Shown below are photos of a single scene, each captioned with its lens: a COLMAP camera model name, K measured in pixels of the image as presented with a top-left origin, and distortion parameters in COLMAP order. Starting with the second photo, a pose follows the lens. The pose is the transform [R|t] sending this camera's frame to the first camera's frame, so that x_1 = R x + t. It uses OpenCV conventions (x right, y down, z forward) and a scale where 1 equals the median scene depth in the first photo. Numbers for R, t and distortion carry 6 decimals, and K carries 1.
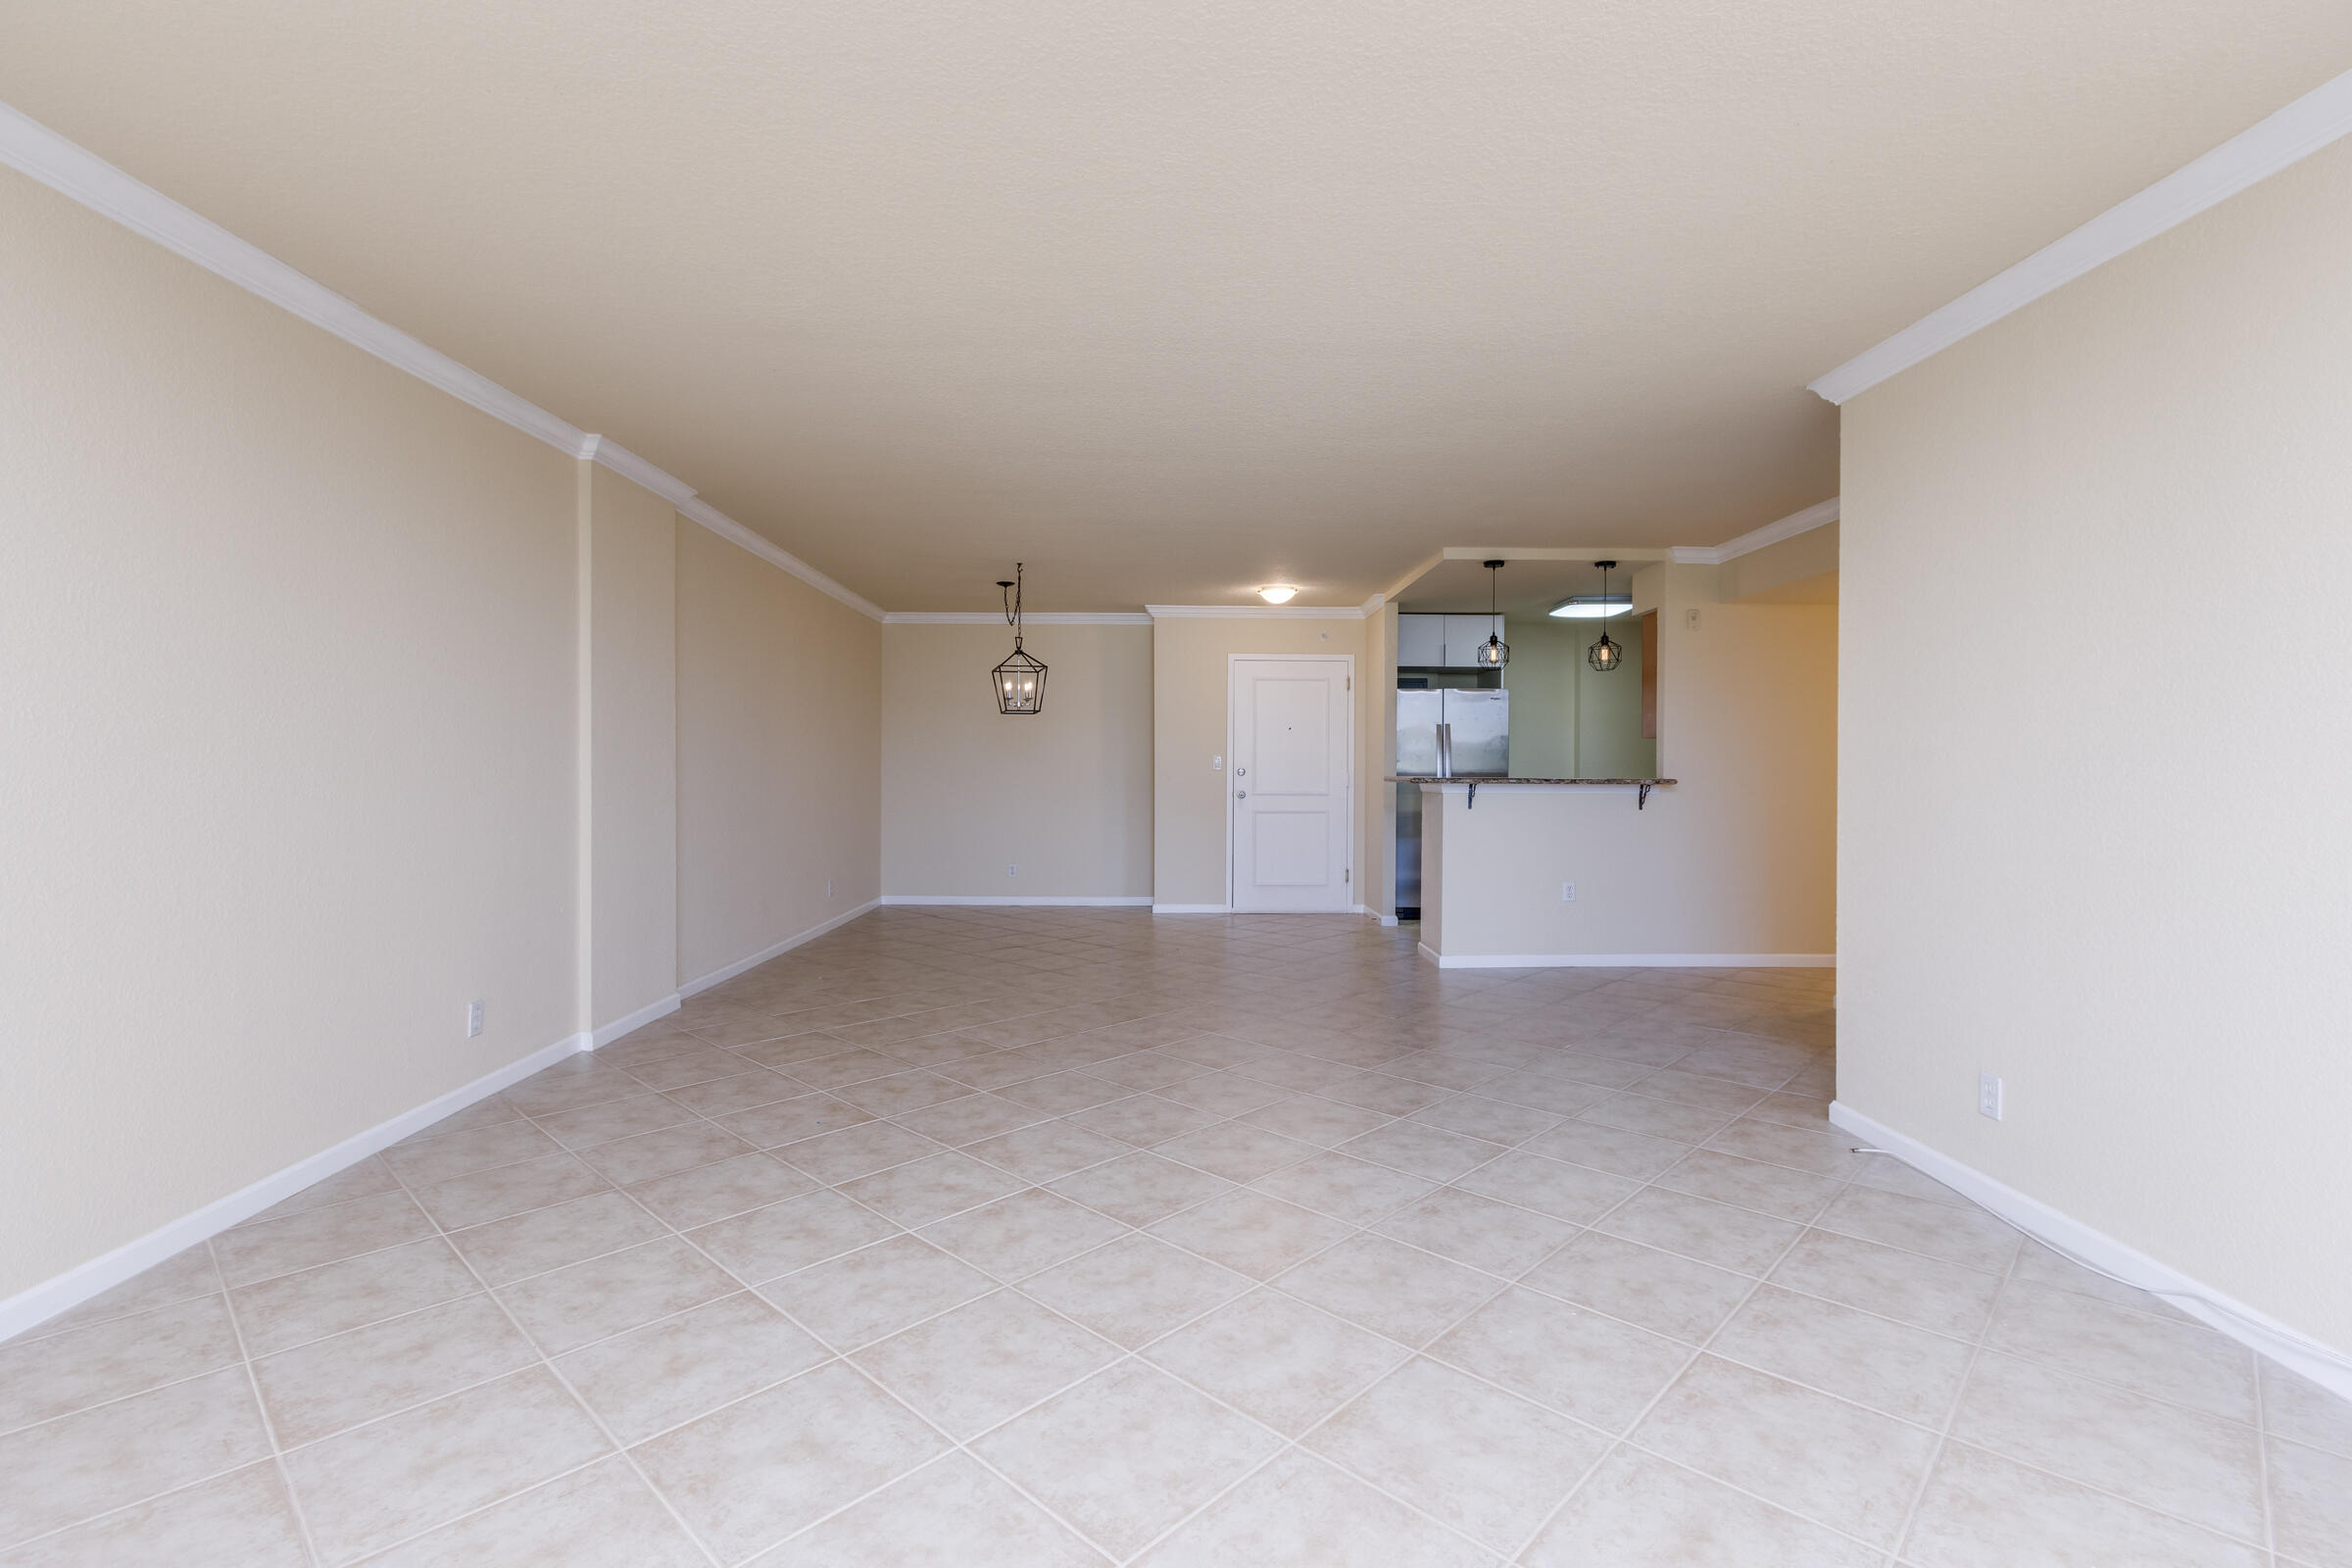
lens RADIAL K [[1079.9, 0, 1184.2], [0, 1079.9, 780.7], [0, 0, 1]] dist [0.003523, -0.000849]
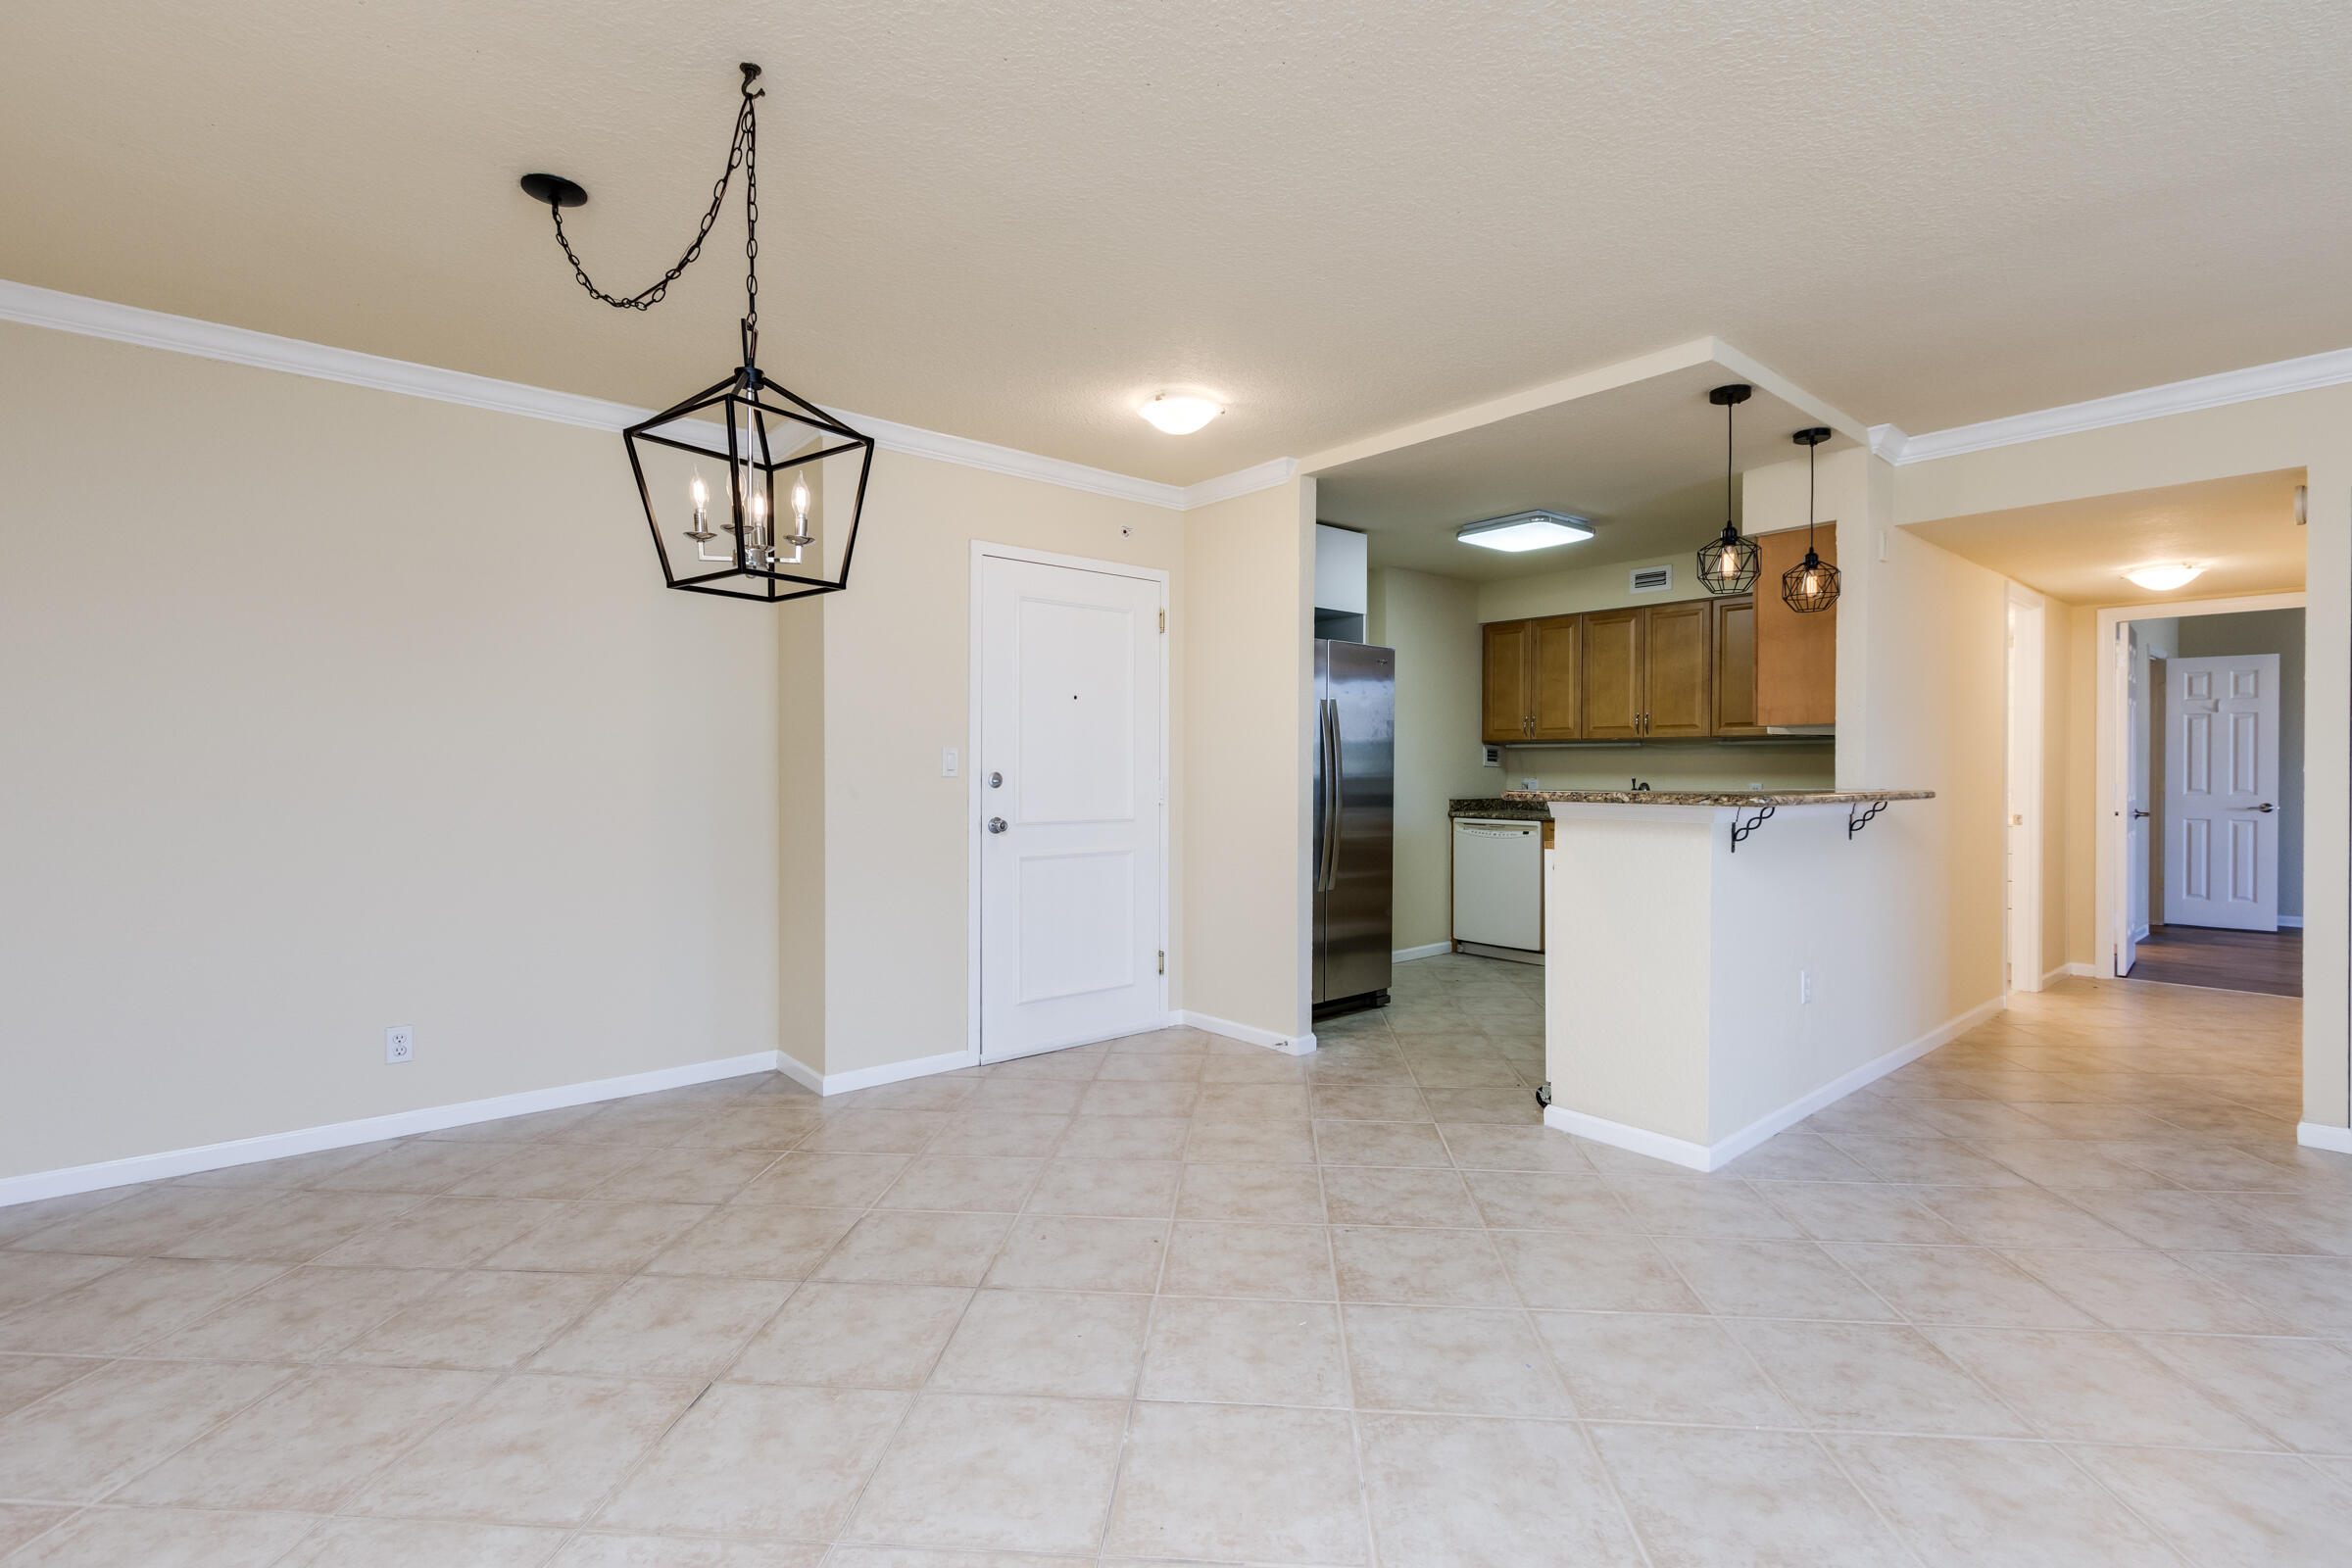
lens RADIAL K [[1079.9, 0, 1183.5], [0, 1079.9, 776.4], [0, 0, 1]] dist [0.003523, -0.000849]
pose [[0.772989, -0.006377, 0.634387, -0.396390], [0.006633, 0.999976, 0.001971, -0.020236], [-0.634385, 0.002684, 0.773013, 1.130344]]
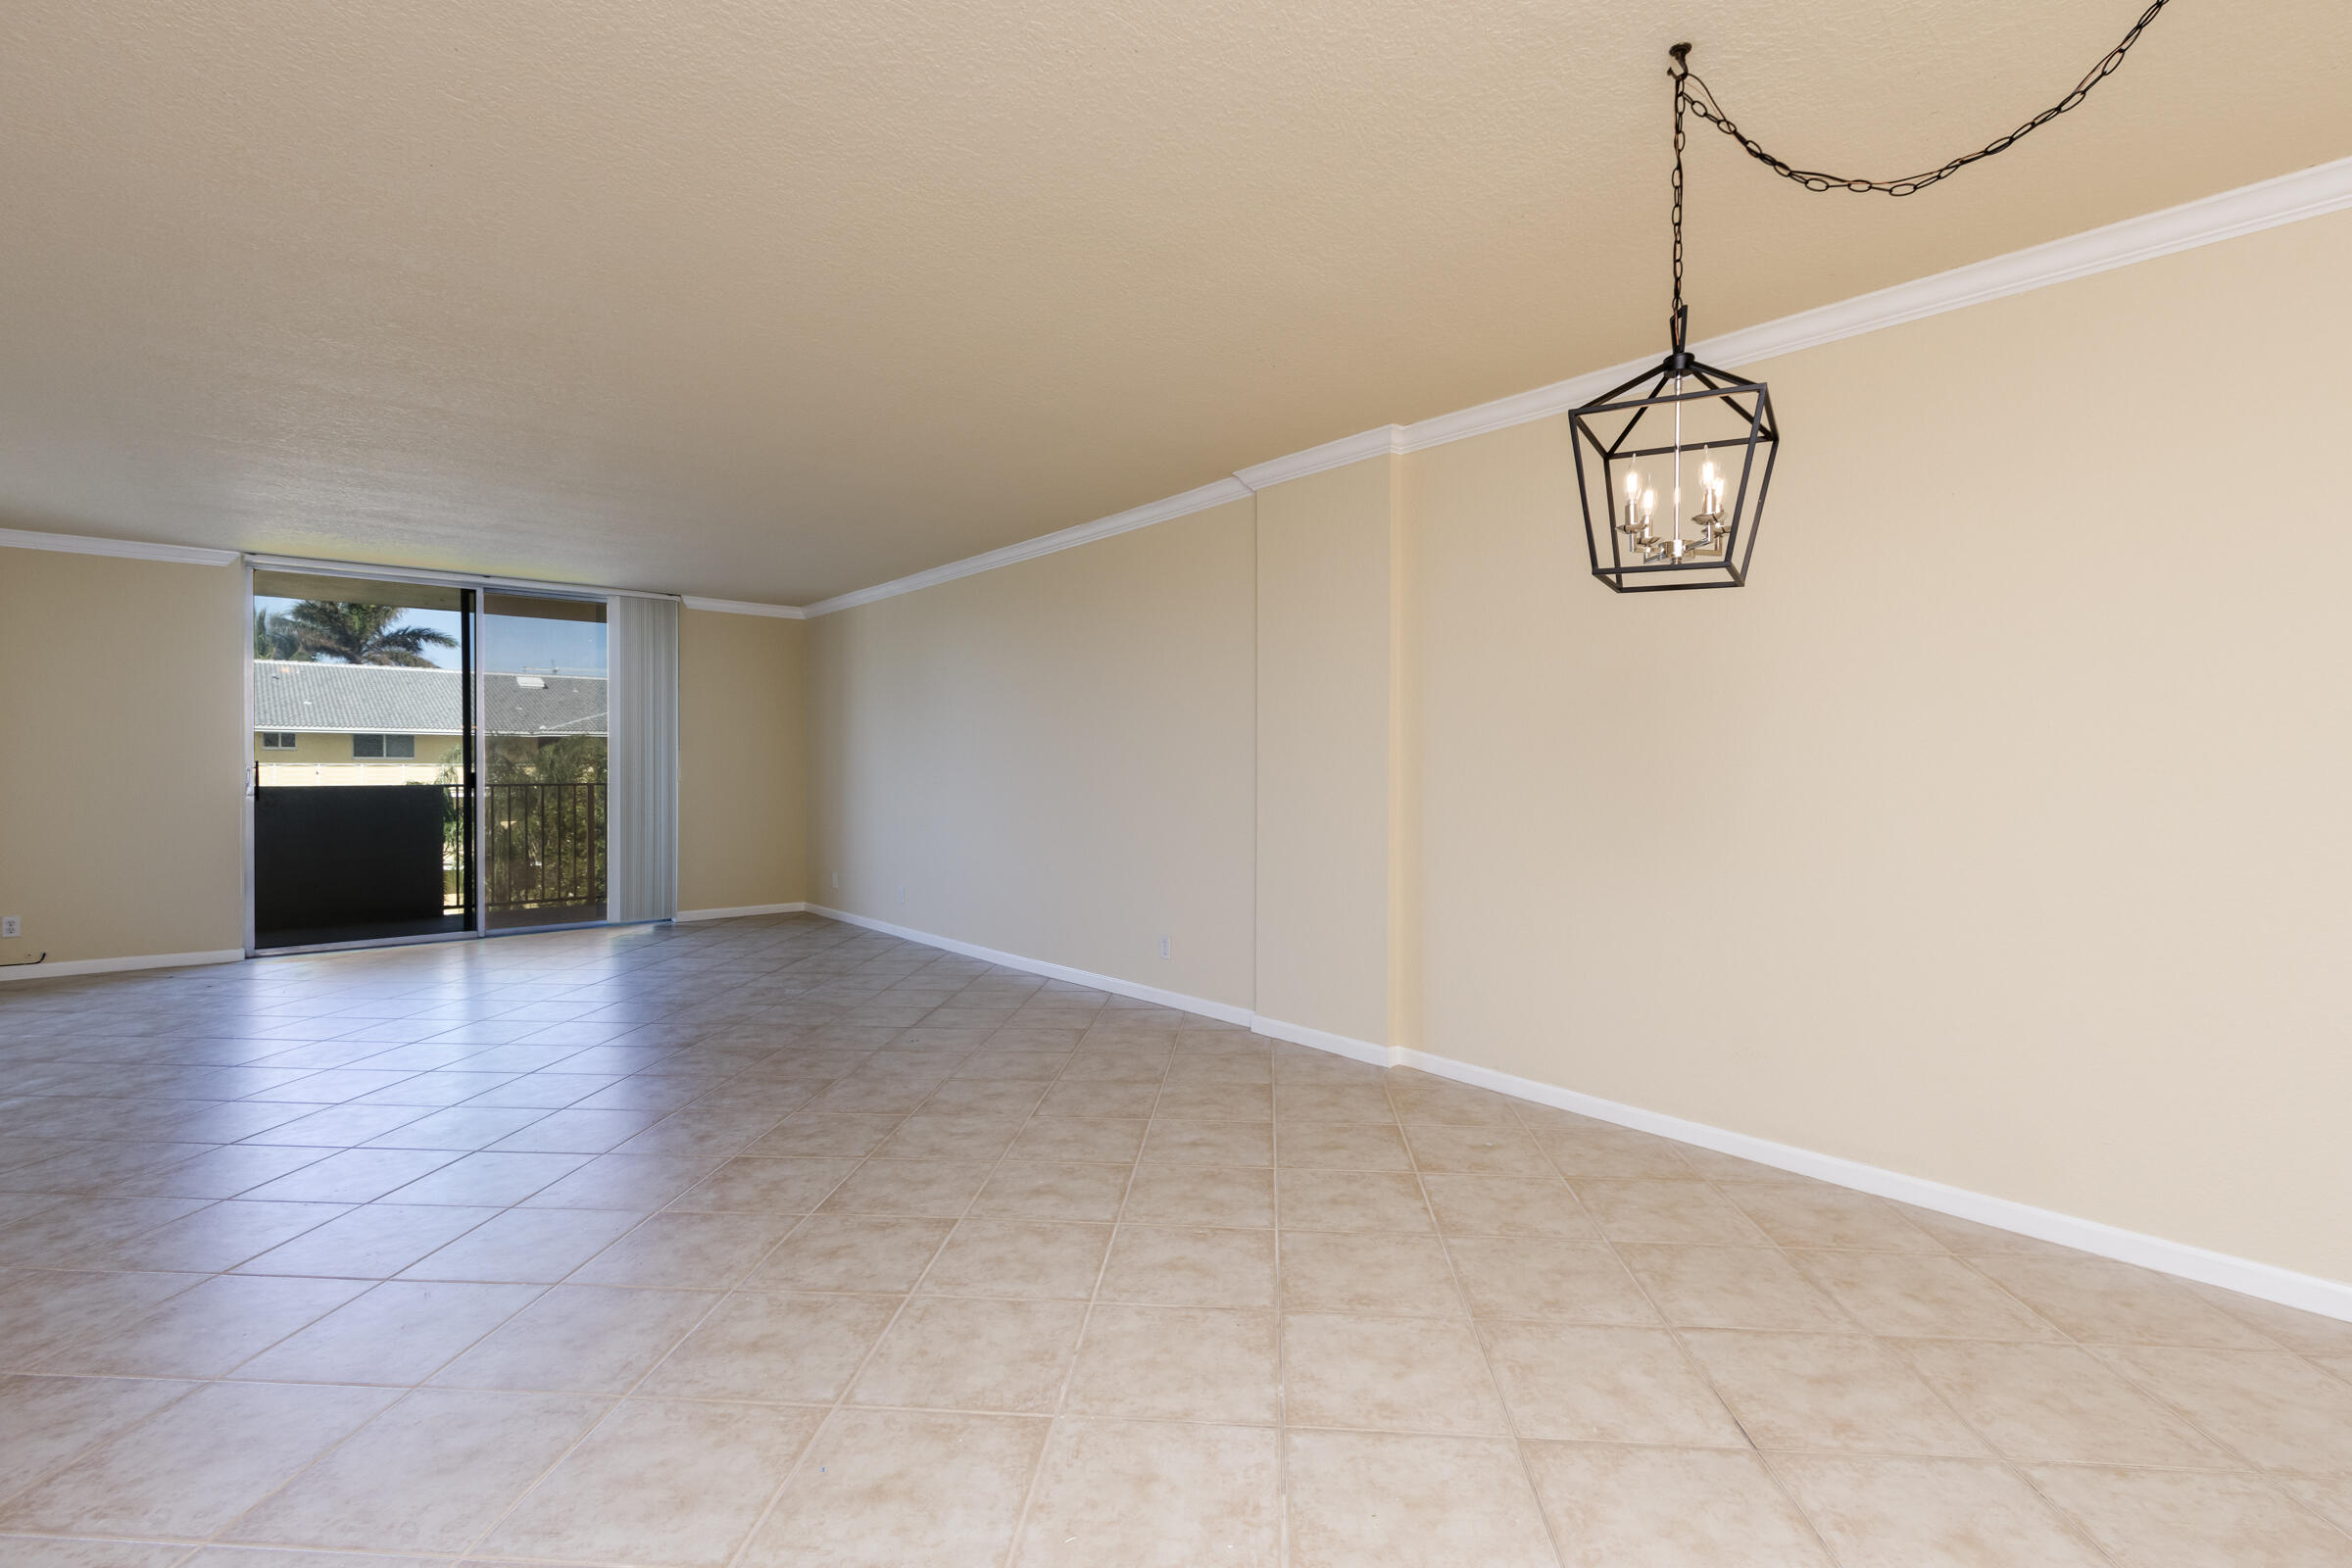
lens RADIAL K [[1079.9, 0, 1179.5], [0, 1079.9, 779.2], [0, 0, 1]] dist [0.003523, -0.000849]
pose [[-0.773625, 0.000727, -0.633644, 0.203240], [-0.012923, 0.999773, 0.016926, -0.022752], [0.633512, 0.021283, -0.773440, 1.826086]]
